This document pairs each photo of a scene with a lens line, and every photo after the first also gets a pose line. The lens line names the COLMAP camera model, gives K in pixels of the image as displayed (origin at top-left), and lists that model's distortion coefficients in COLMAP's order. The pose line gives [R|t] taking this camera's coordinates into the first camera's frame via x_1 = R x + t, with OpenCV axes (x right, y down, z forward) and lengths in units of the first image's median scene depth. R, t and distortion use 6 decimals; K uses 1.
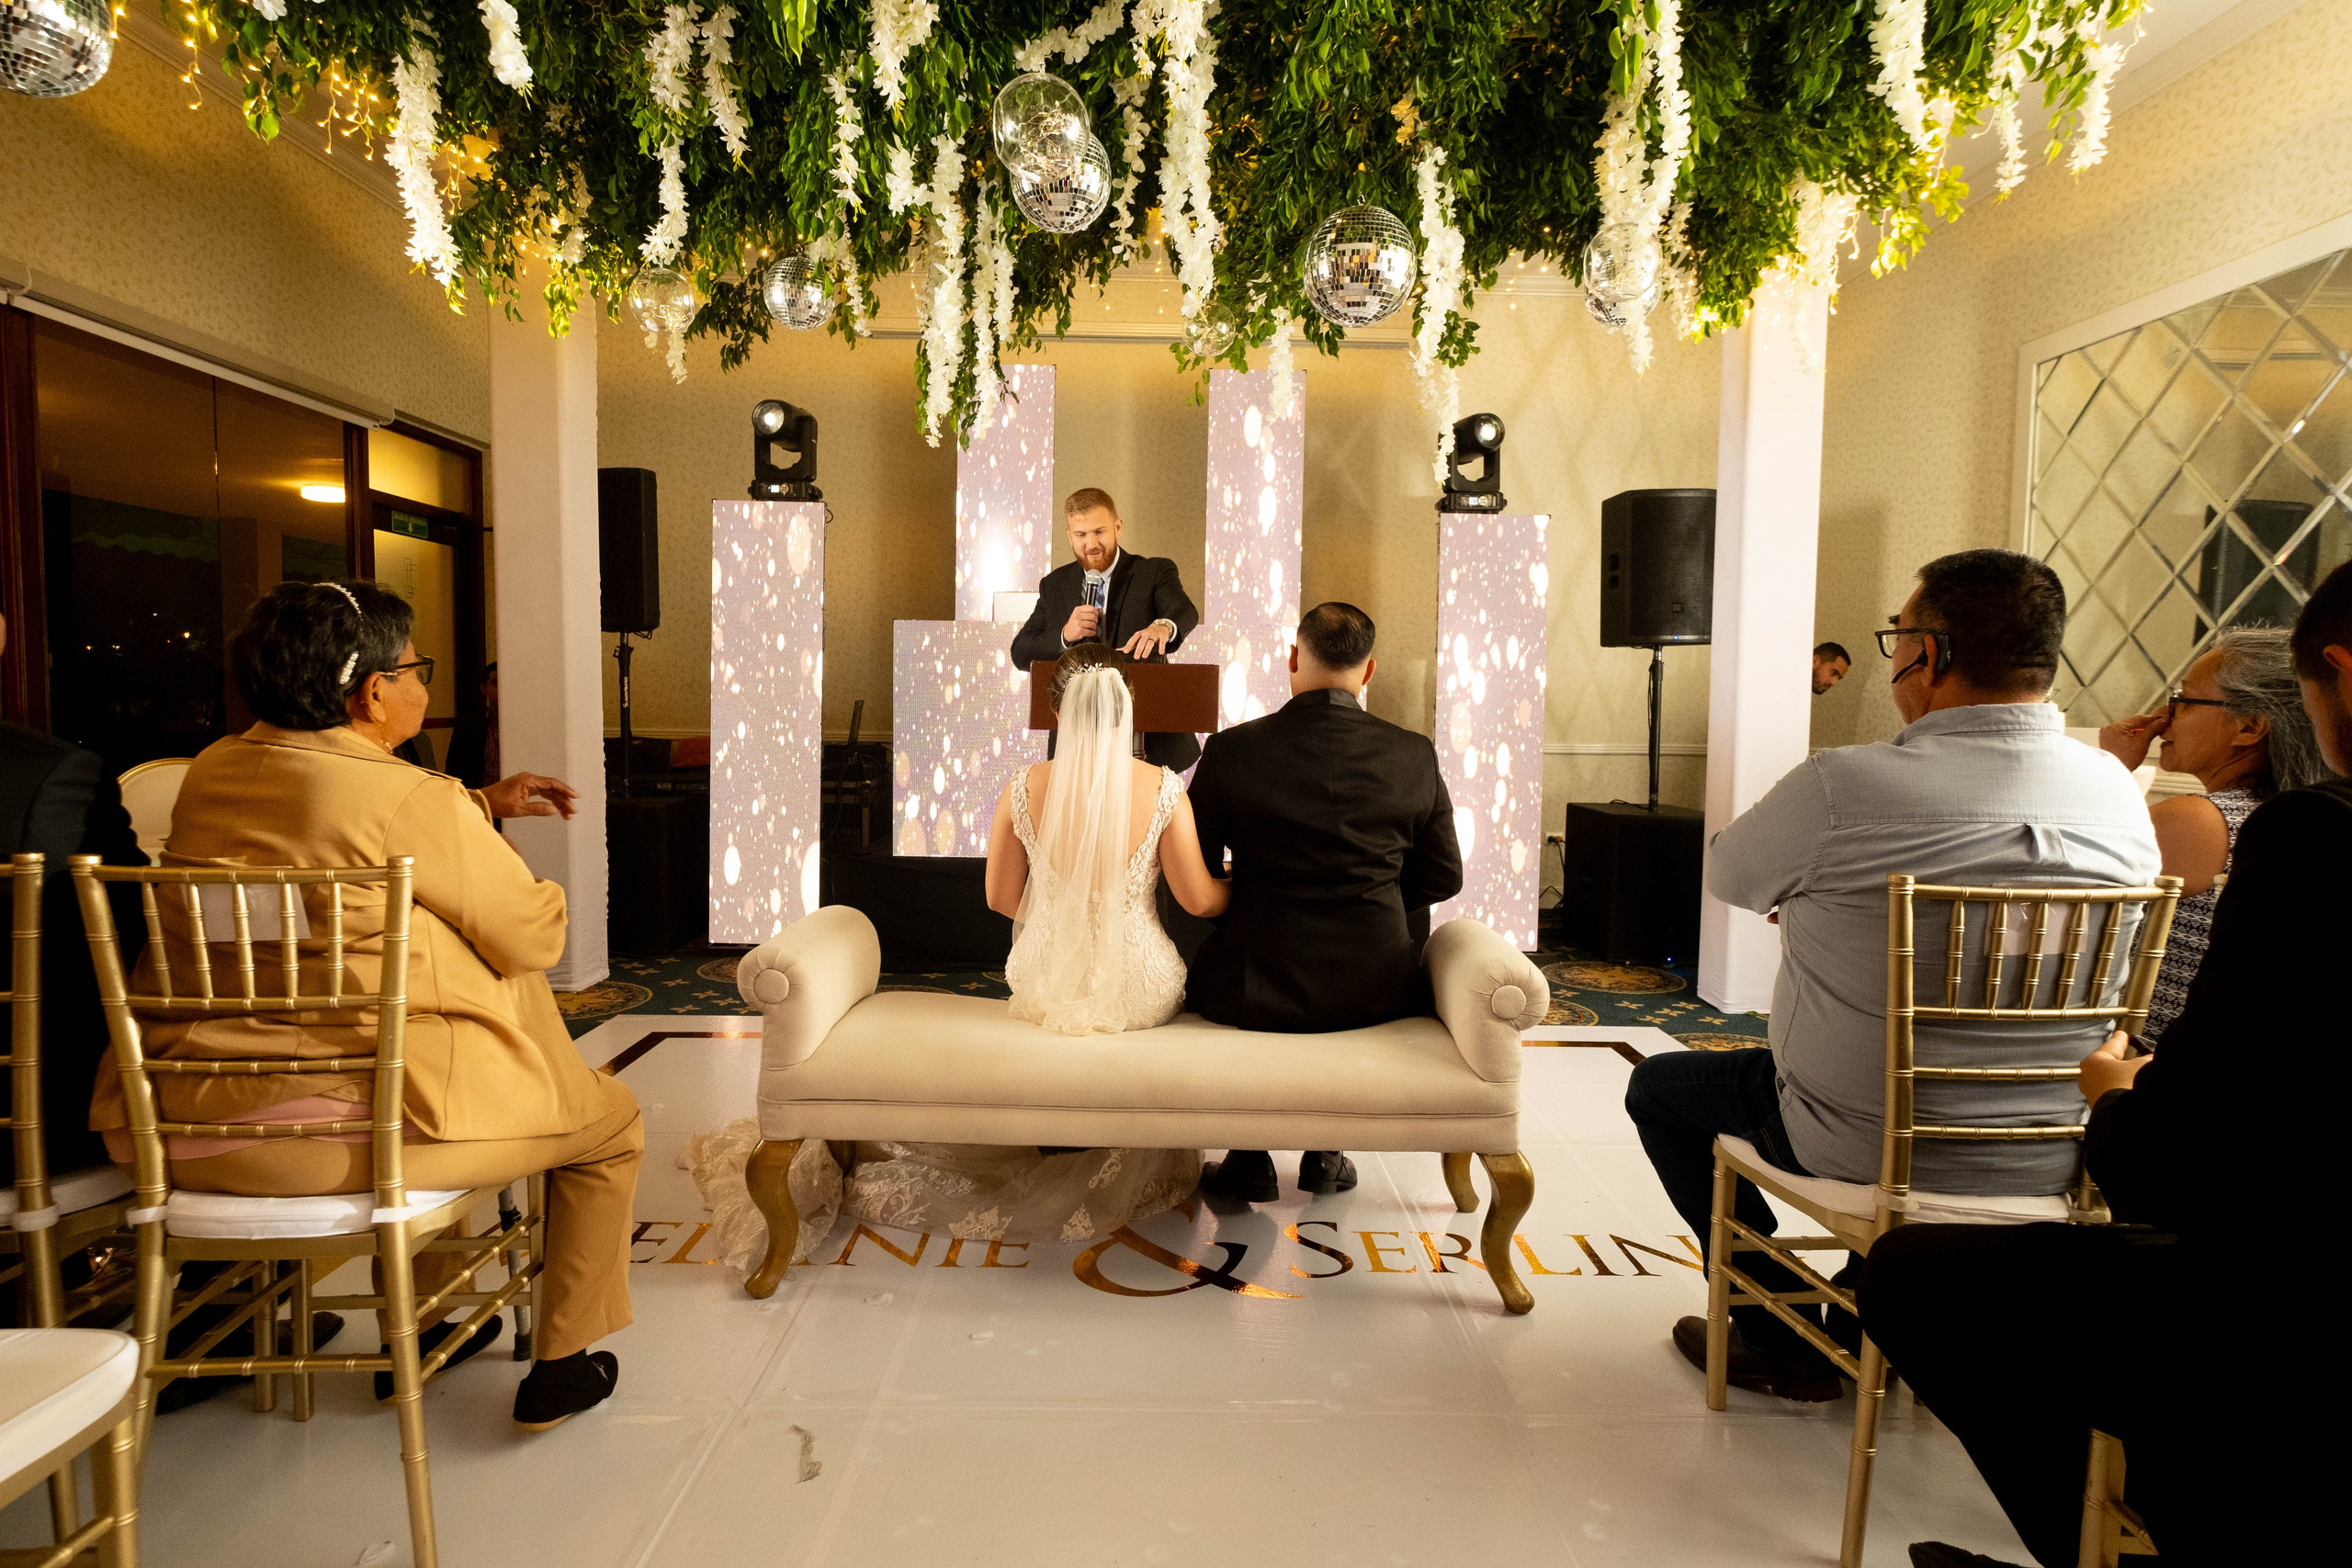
lens RADIAL K [[1258.2, 0, 1172.2], [0, 1258.2, 776.2], [0, 0, 1]] dist [0.005522, 0.000110]
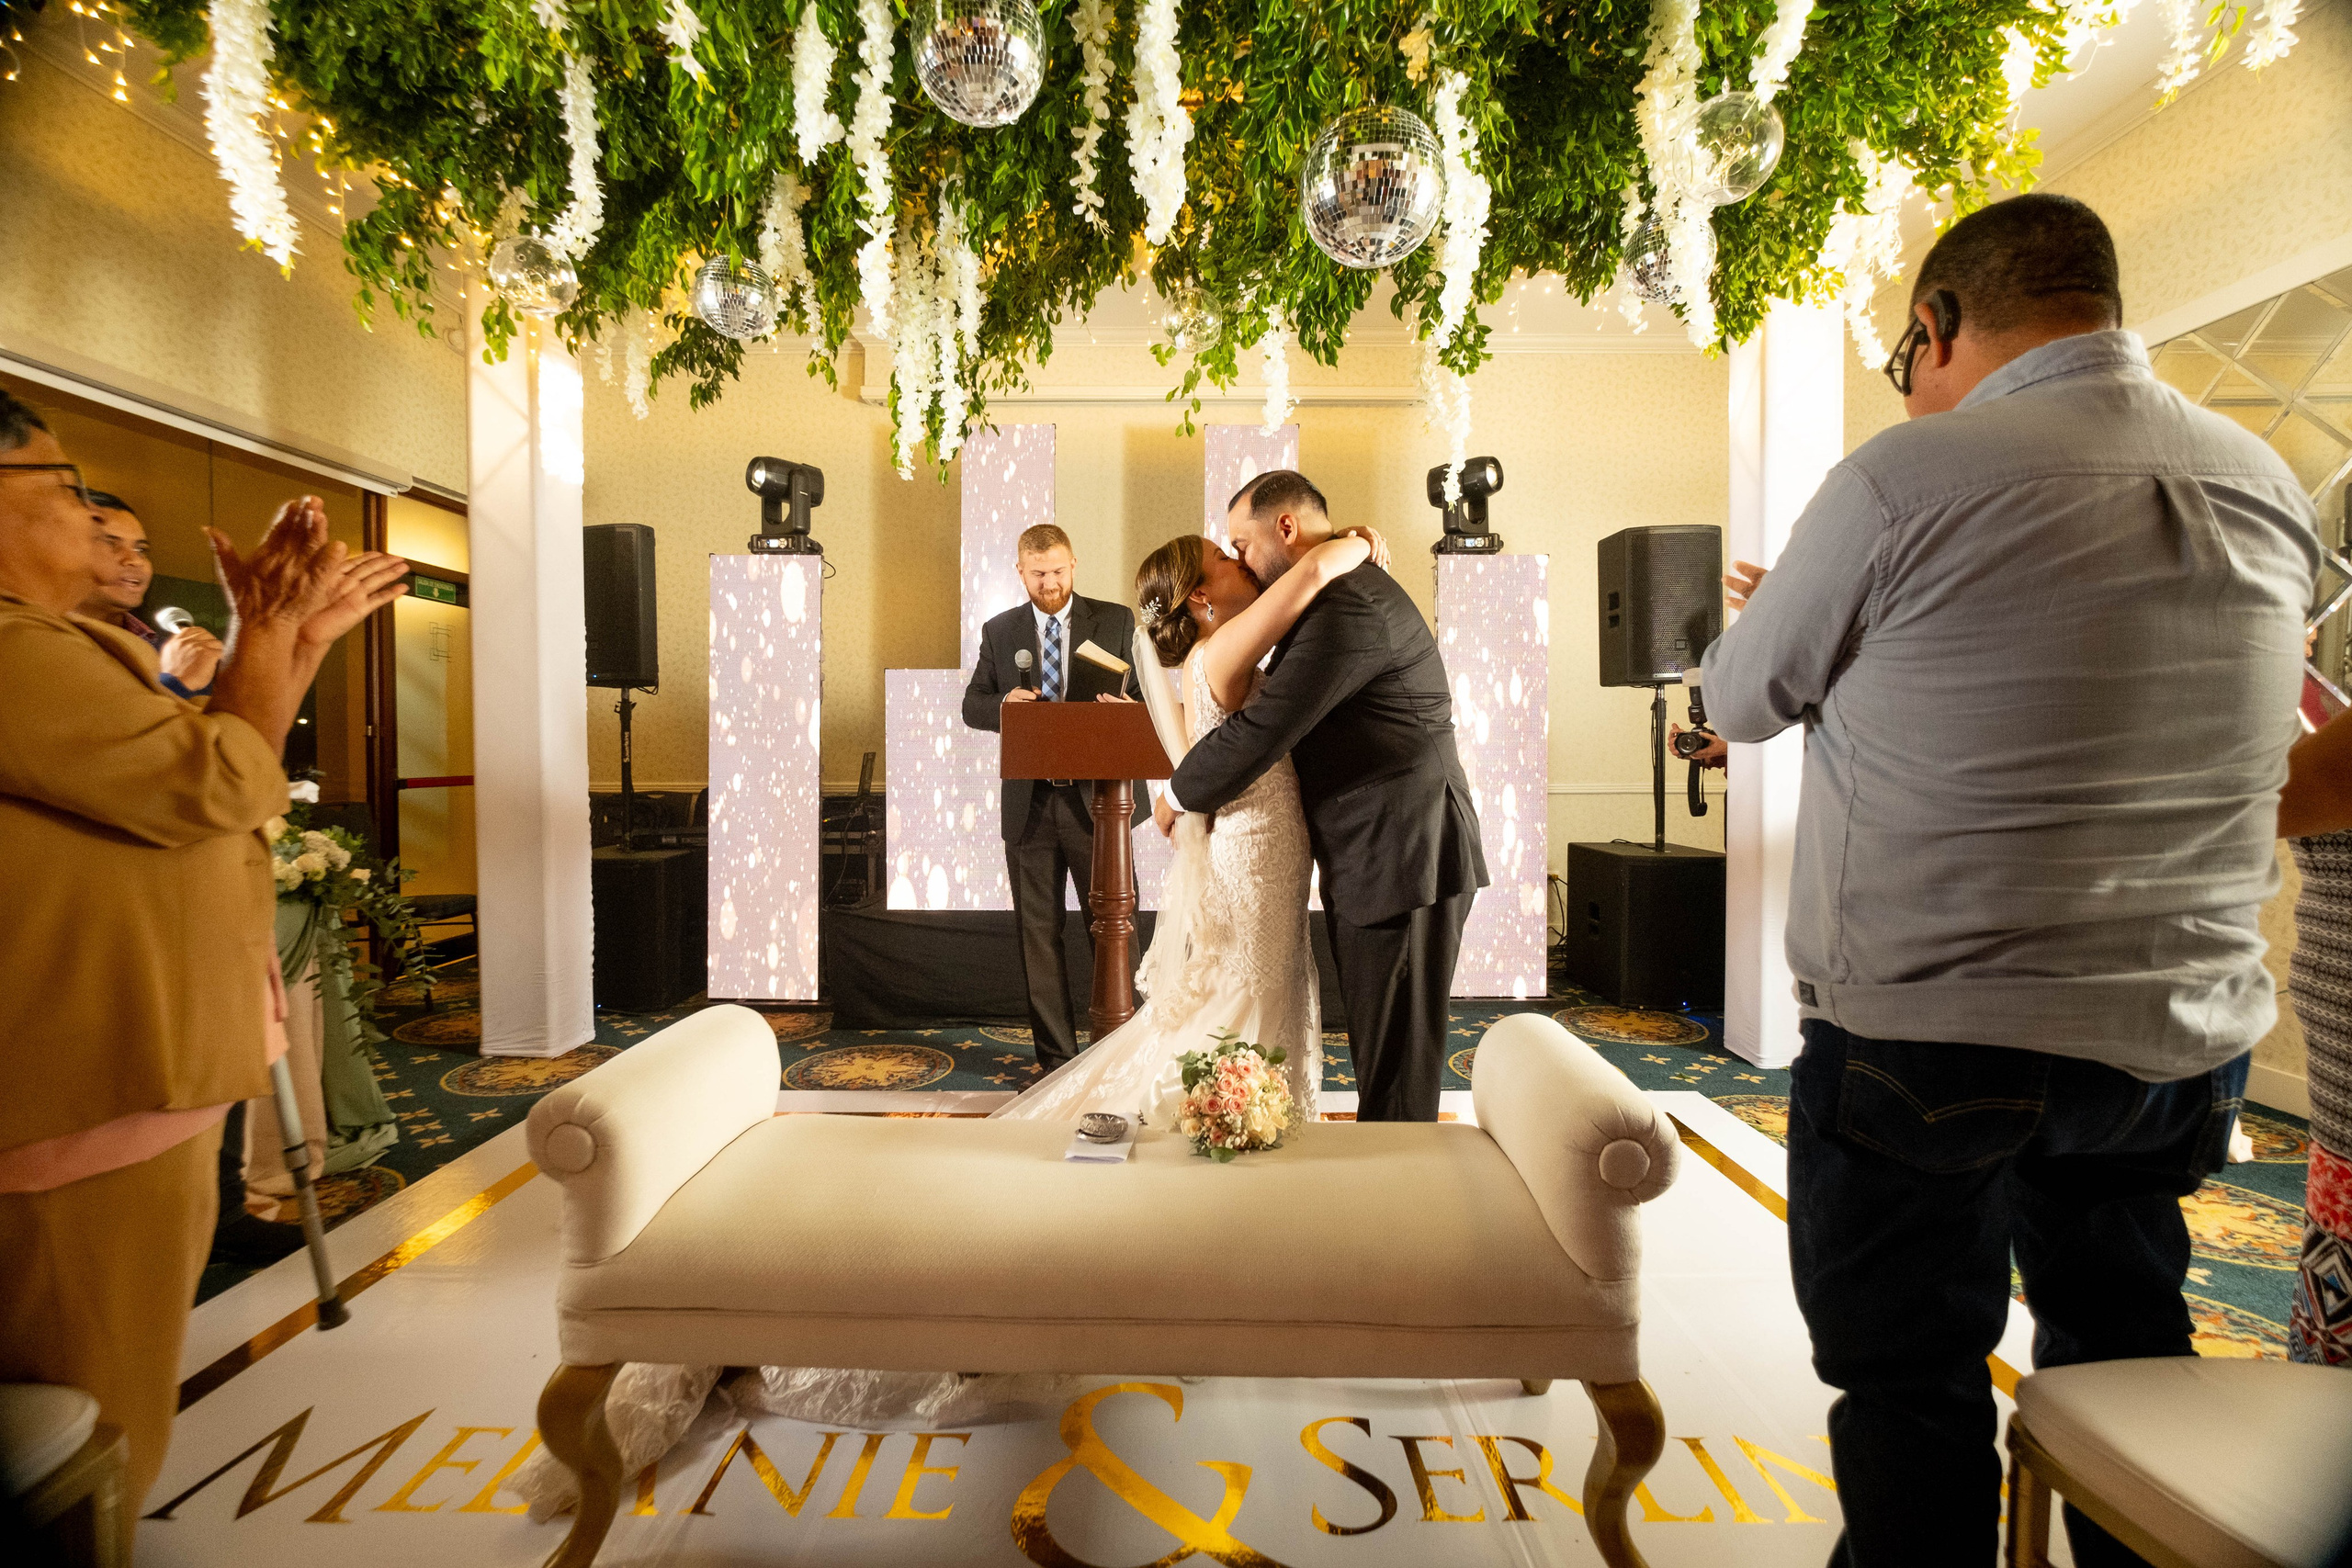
lens RADIAL K [[1063.7, 0, 1170.0], [0, 1063.7, 775.6], [0, 0, 1]] dist [-0.008549, 0.000122]
pose [[0.999742, -0.015421, -0.016673, 0.021791], [0.014789, 0.999191, -0.037396, -0.010171], [0.017236, 0.037140, 0.999161, 0.278476]]
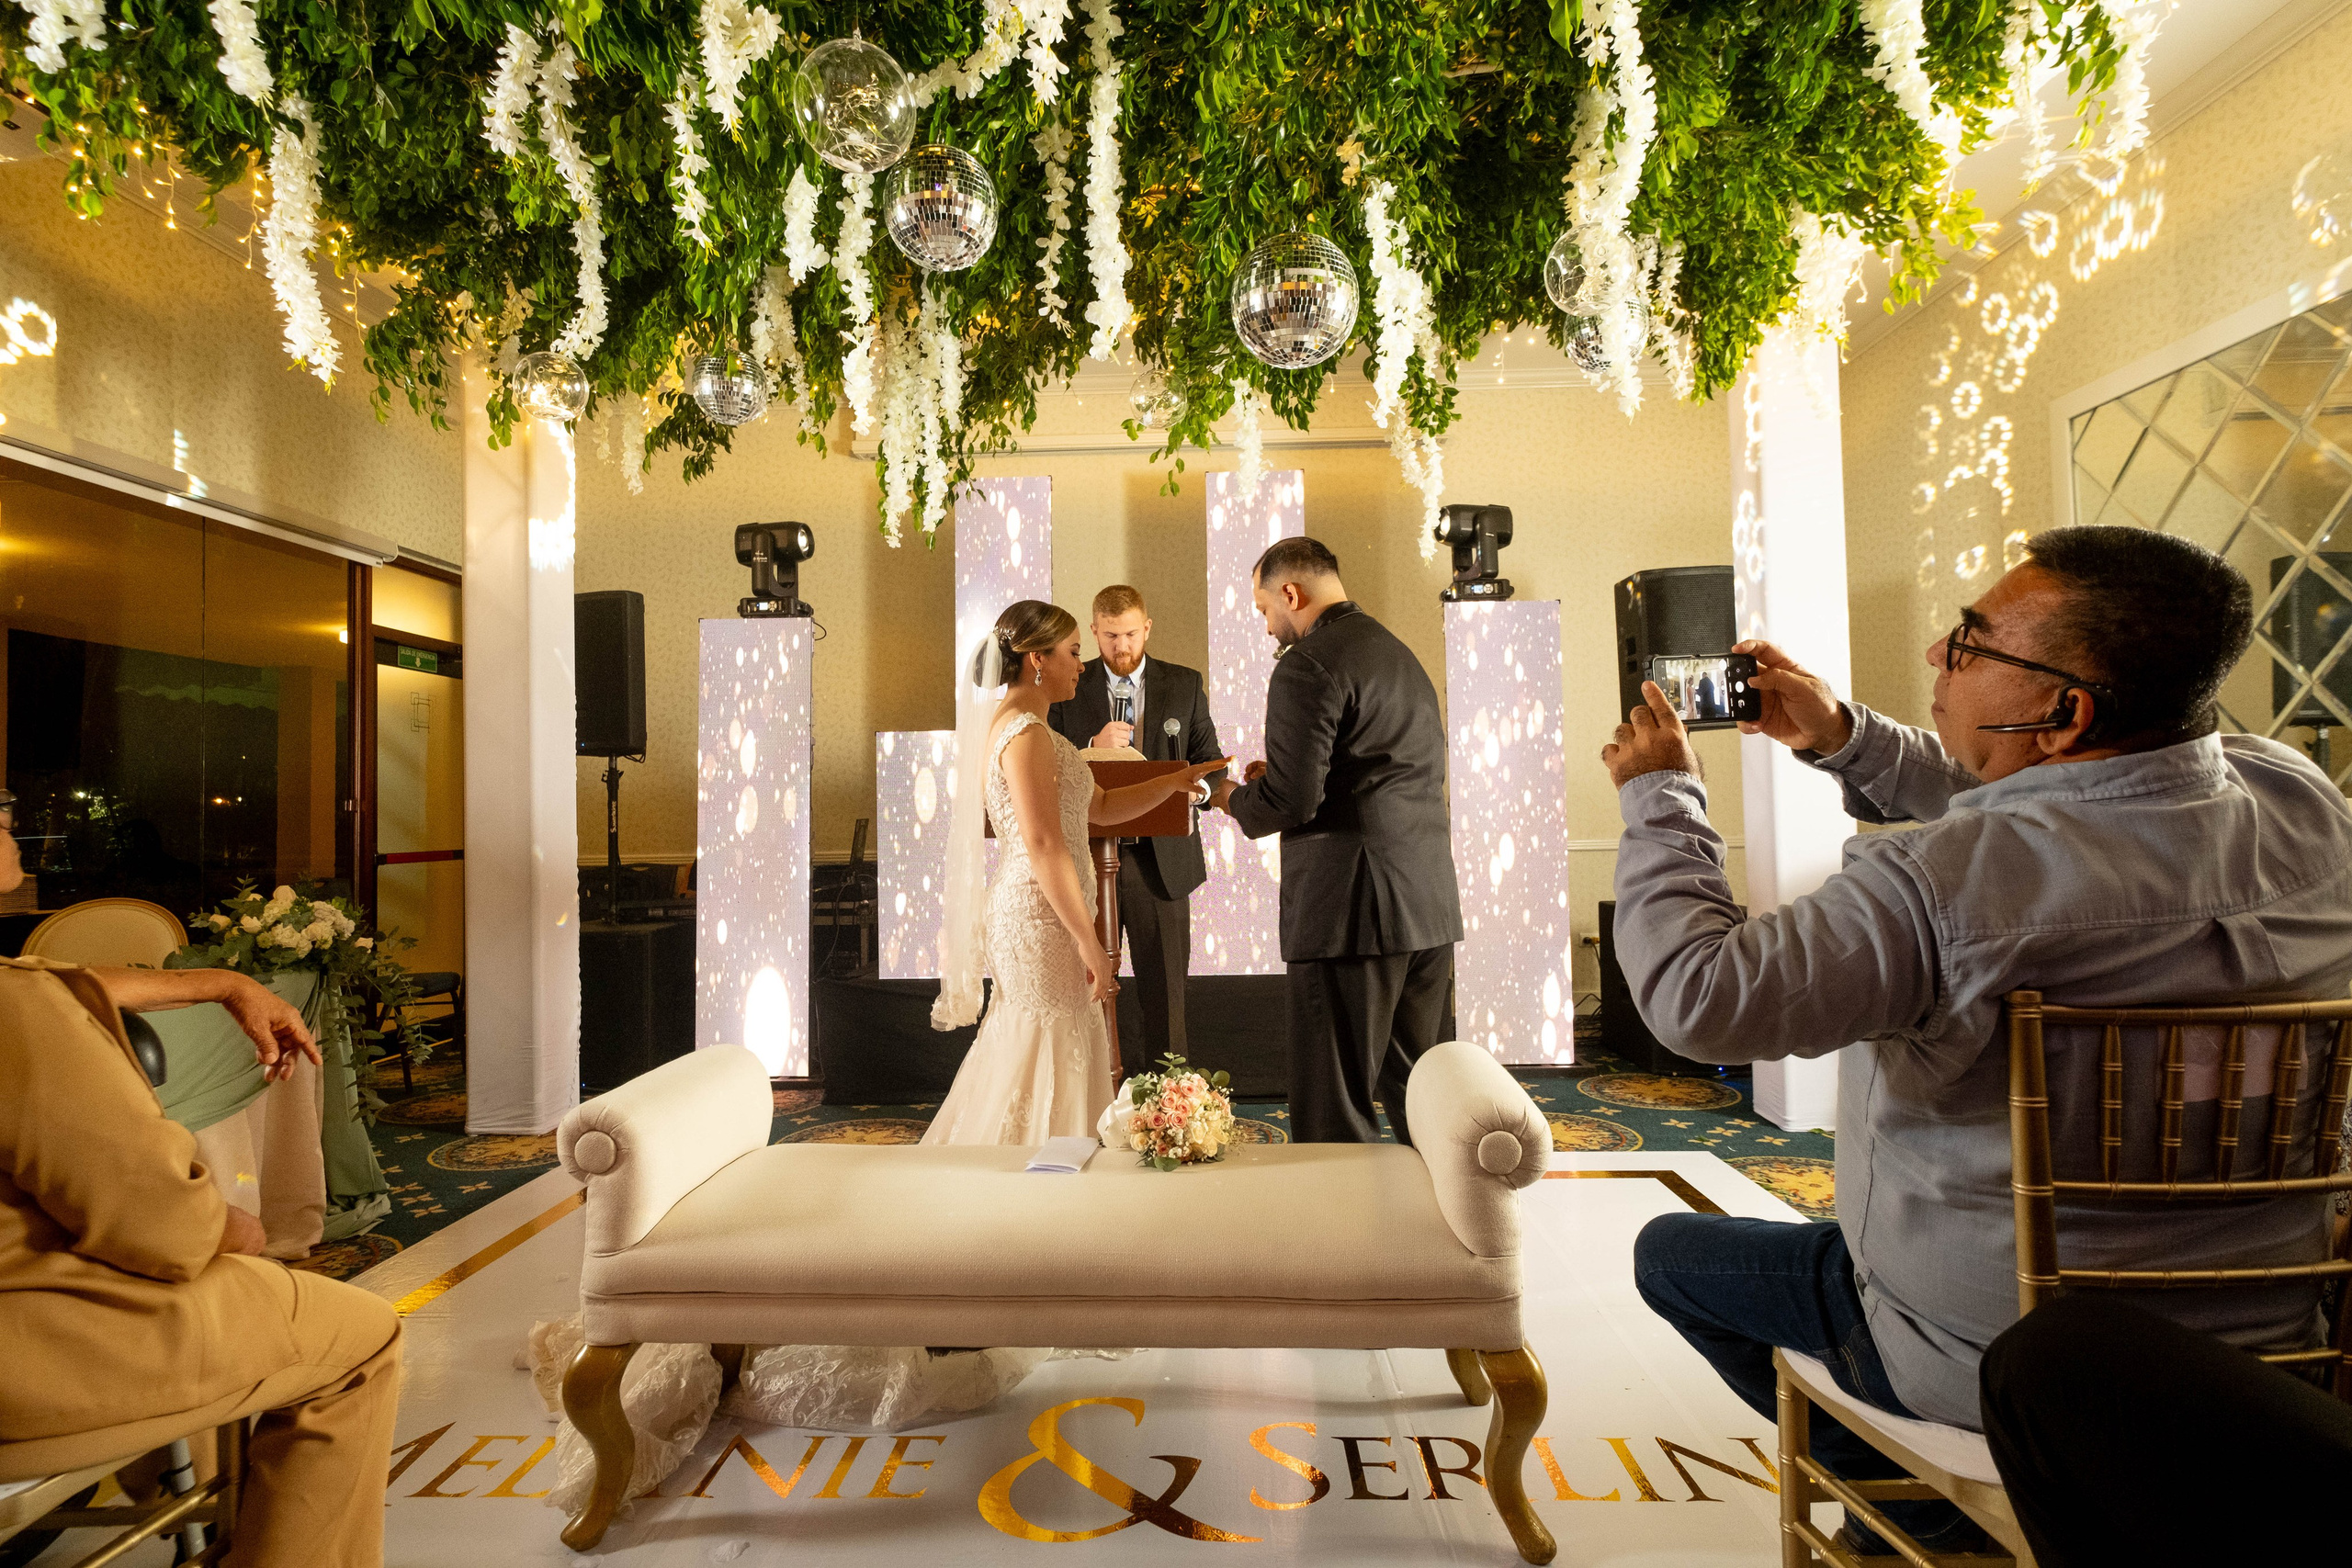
lens RADIAL K [[1207.3, 0, 1170.8], [0, 1207.3, 775.6], [0, 0, 1]] dist [0.003929, 0.001077]
pose [[0.998373, -0.035415, -0.044678, 0.070405], [0.031082, 0.995068, -0.094199, 0.005434], [0.047794, 0.092657, 0.994550, 0.143787]]
